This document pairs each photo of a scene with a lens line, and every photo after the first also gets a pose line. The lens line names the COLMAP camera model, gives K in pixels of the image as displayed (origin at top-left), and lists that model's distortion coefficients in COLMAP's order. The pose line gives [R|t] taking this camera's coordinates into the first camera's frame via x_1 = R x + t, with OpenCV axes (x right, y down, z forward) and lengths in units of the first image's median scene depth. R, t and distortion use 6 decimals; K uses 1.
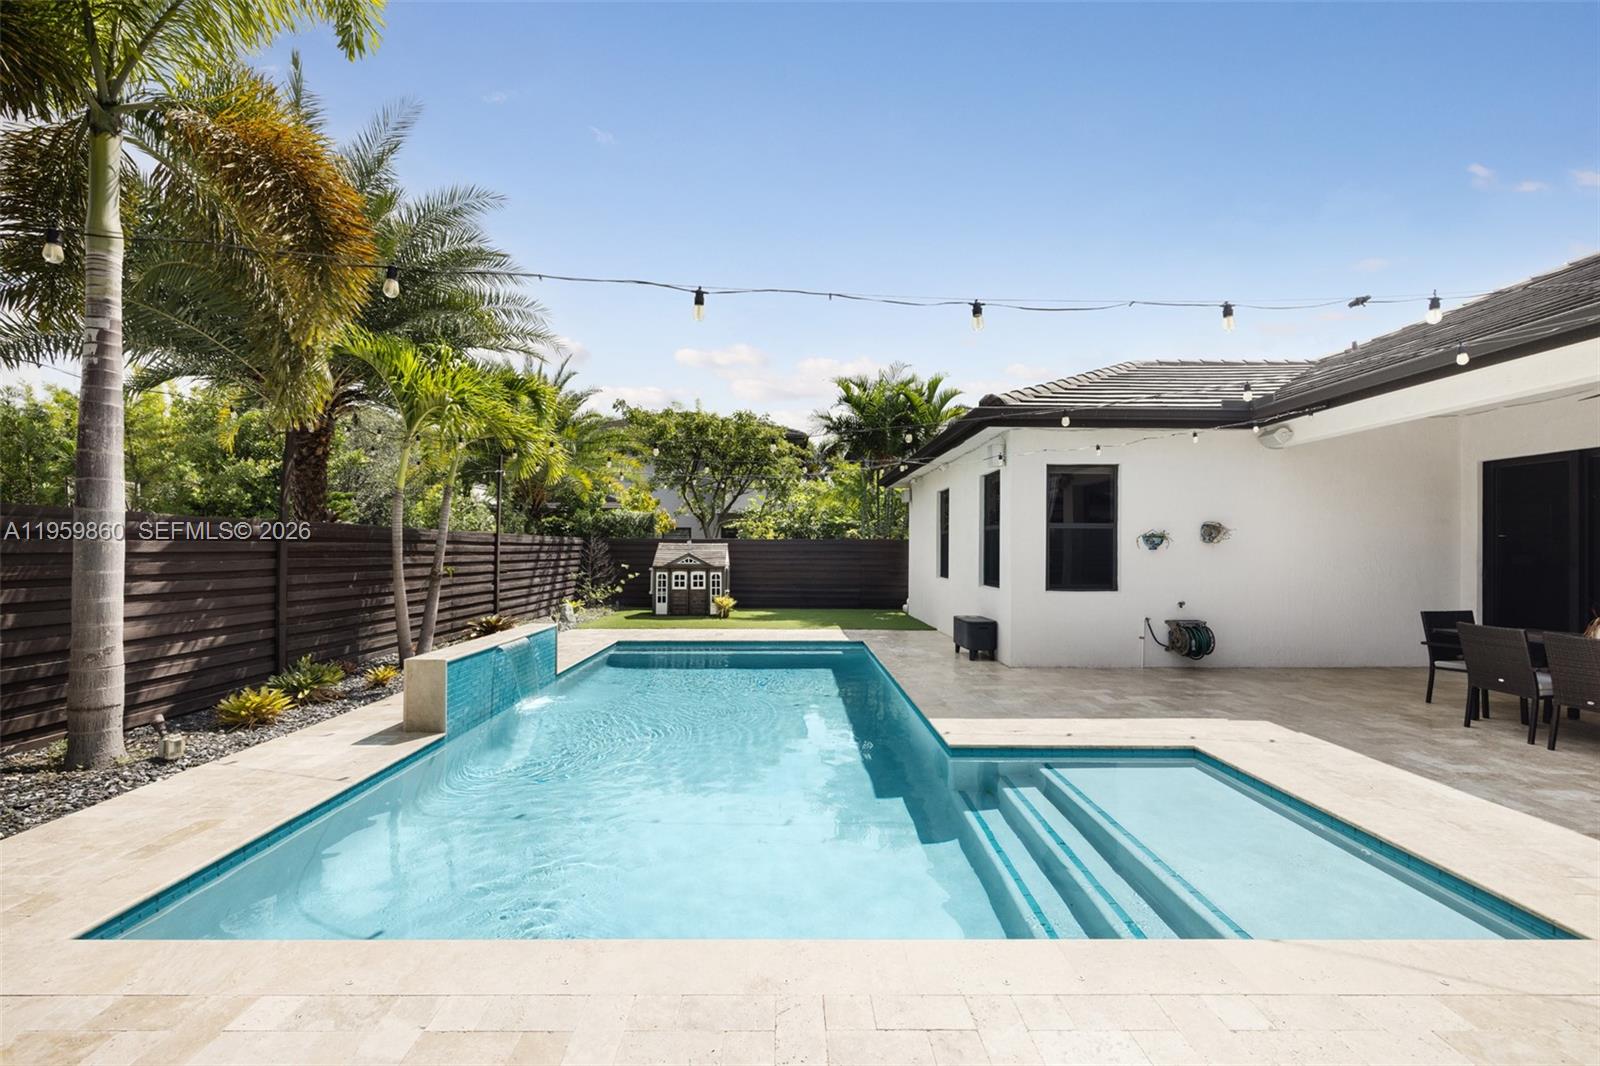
lens RADIAL K [[647.3, 0, 797.2], [0, 647.3, 550.0], [0, 0, 1]] dist [-0.000536, -0.000399]
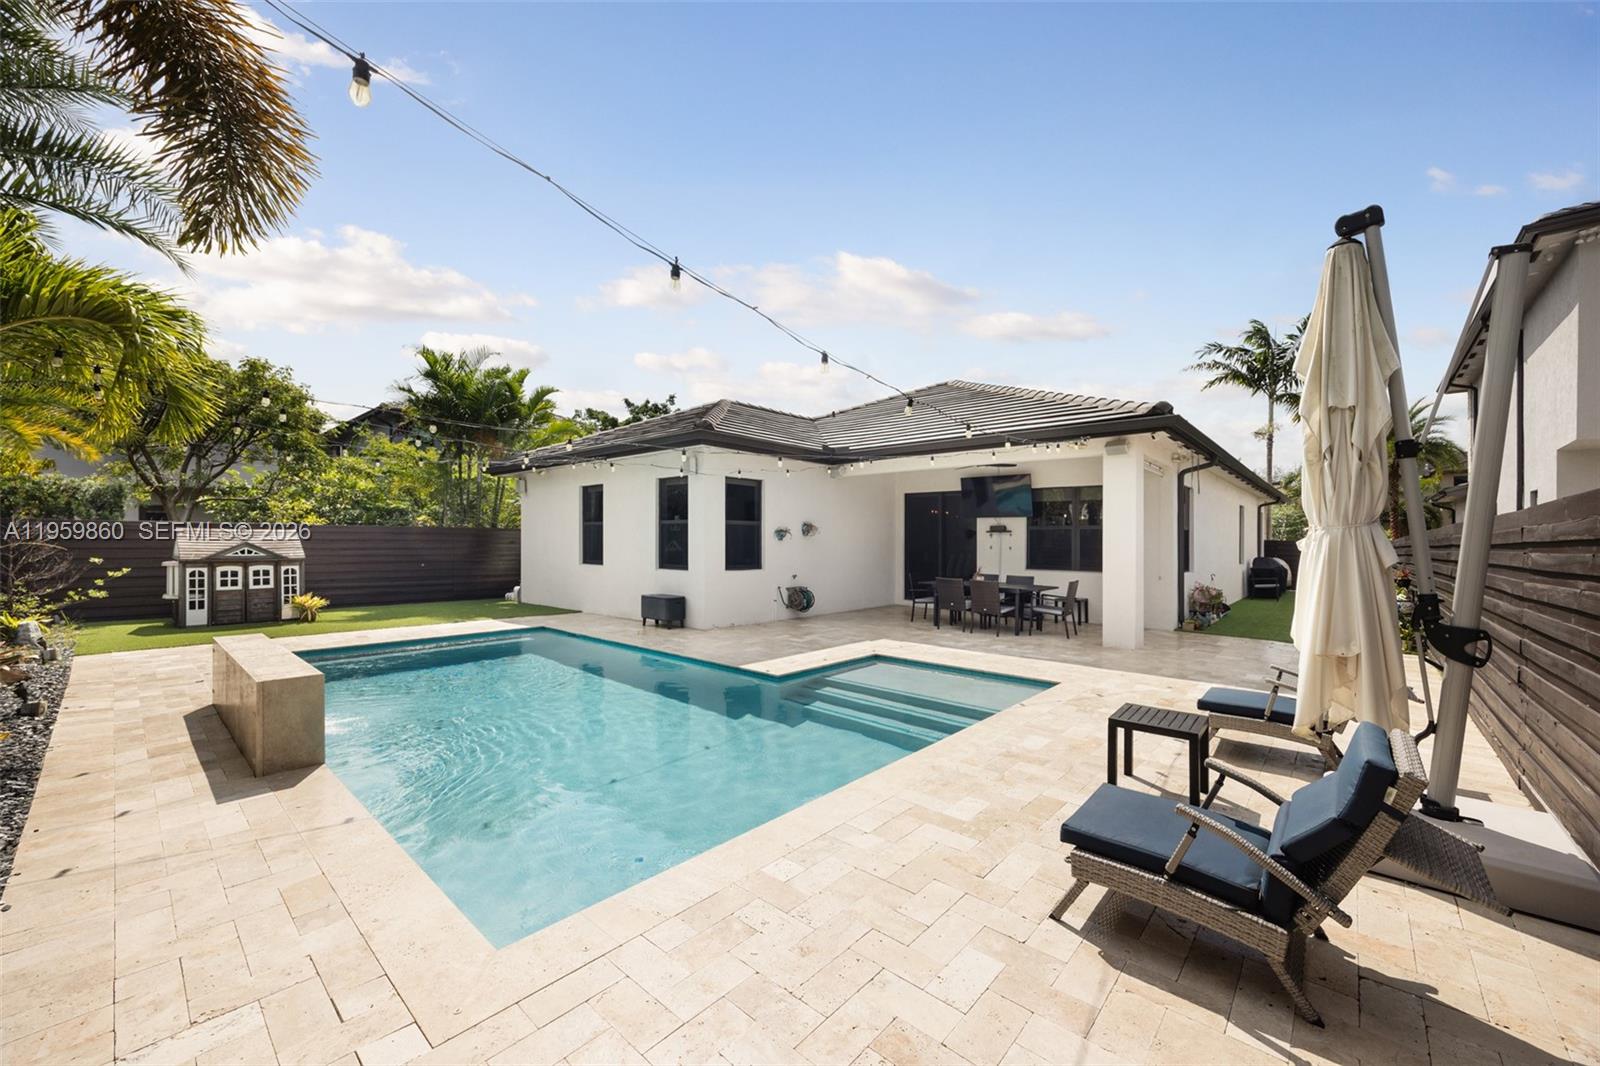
lens RADIAL K [[616.3, 0, 819.7], [0, 616.3, 540.0], [0, 0, 1]] dist [-0.000786, -0.000282]
pose [[0.657813, 0.003179, 0.753174, -0.273551], [-0.004884, 0.999988, 0.000045, -0.000746], [-0.753165, -0.003708, 0.657821, 0.009678]]
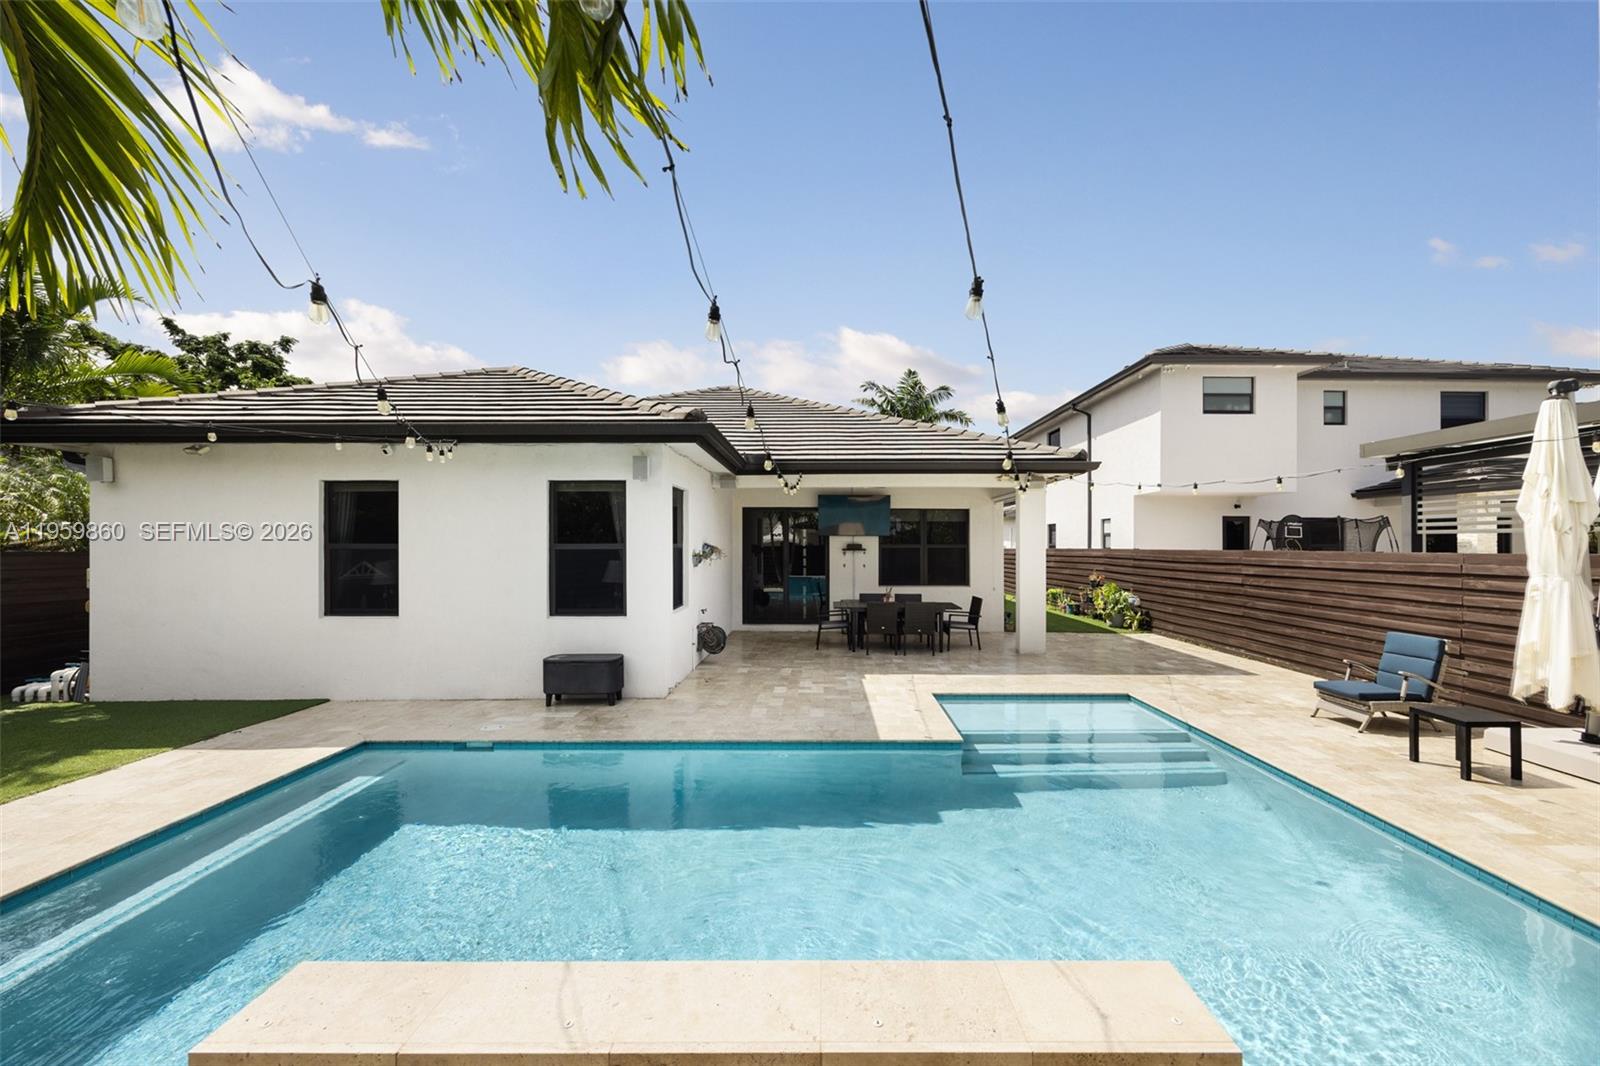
lens RADIAL K [[616.3, 0, 819.7], [0, 616.3, 540.0], [0, 0, 1]] dist [-0.000786, -0.000282]
pose [[-0.001322, 0.003607, 0.999993, -0.341578], [-0.000074, 0.999993, -0.003607, -0.027100], [-0.999999, -0.000079, -0.001321, 0.482414]]
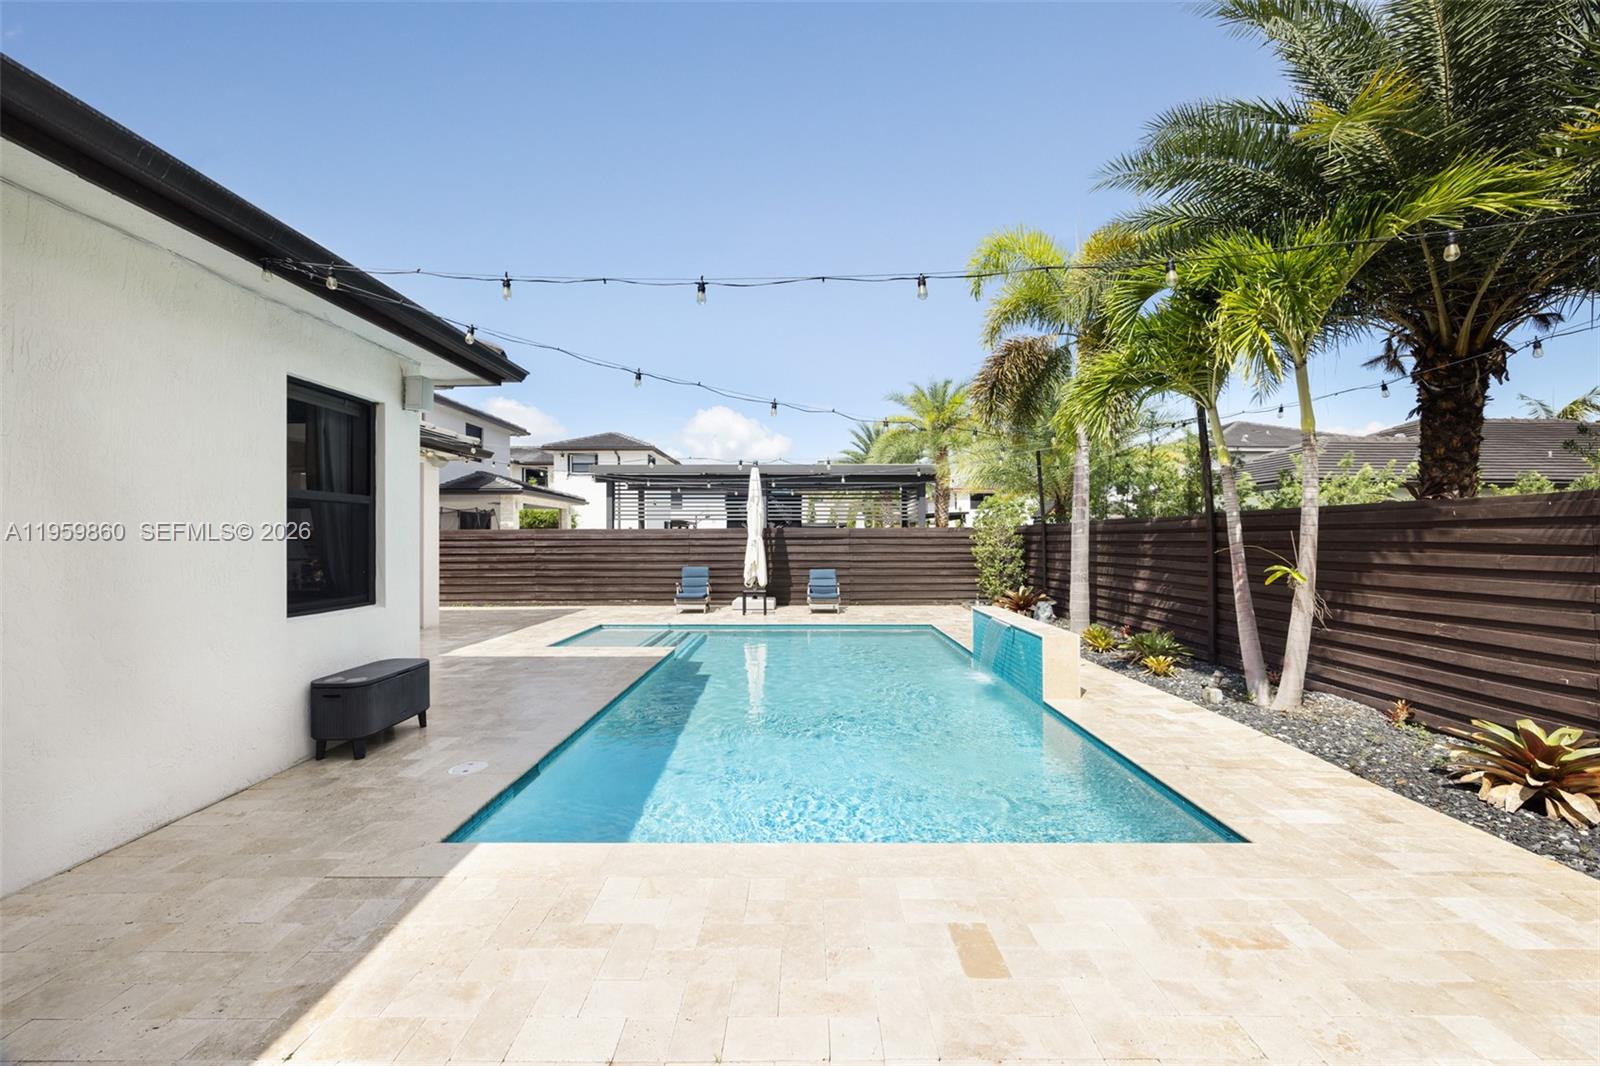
lens RADIAL K [[616.3, 0, 819.7], [0, 616.3, 540.0], [0, 0, 1]] dist [-0.000786, -0.000282]
pose [[-0.999758, -0.001711, -0.021927, -0.041028], [-0.001726, 0.999998, 0.000701, 0.000411], [0.021926, 0.000739, -0.999759, 1.032921]]
